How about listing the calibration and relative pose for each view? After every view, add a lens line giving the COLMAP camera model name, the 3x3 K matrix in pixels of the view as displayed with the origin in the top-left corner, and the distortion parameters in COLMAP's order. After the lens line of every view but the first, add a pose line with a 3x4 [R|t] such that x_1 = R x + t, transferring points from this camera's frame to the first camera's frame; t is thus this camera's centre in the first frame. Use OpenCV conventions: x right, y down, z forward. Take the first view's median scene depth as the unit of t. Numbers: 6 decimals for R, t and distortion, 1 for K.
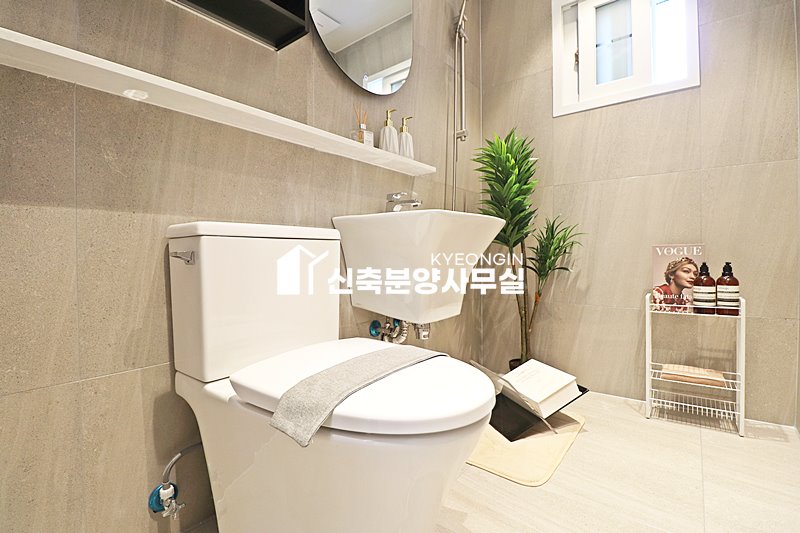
lens RADIAL K [[385.4, 0, 397.1], [0, 385.4, 263.2], [0, 0, 1]] dist [-0.023251, -0.000467]
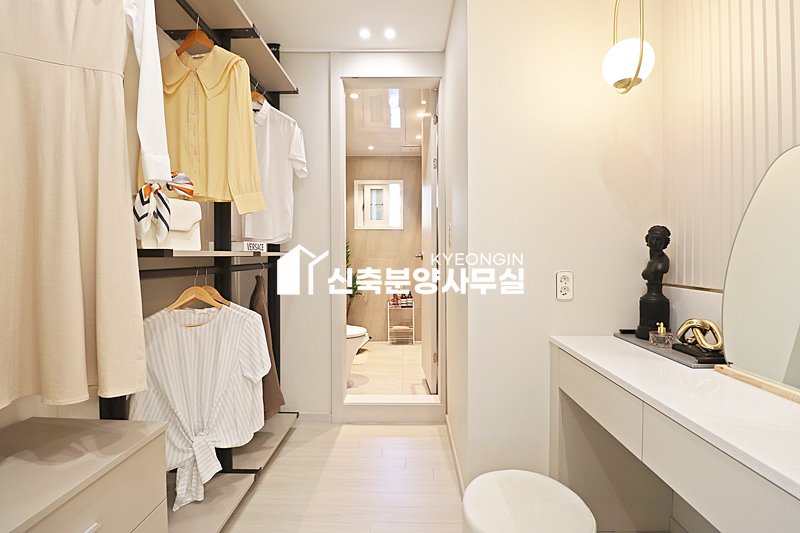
lens RADIAL K [[371.0, 0, 402.5], [0, 371.0, 265.8], [0, 0, 1]] dist [-0.011425, -0.007160]
pose [[0.791381, -0.006773, 0.611285, -0.964183], [0.003577, 0.999973, 0.006450, -0.212800], [-0.611312, -0.002918, 0.791384, -1.277555]]
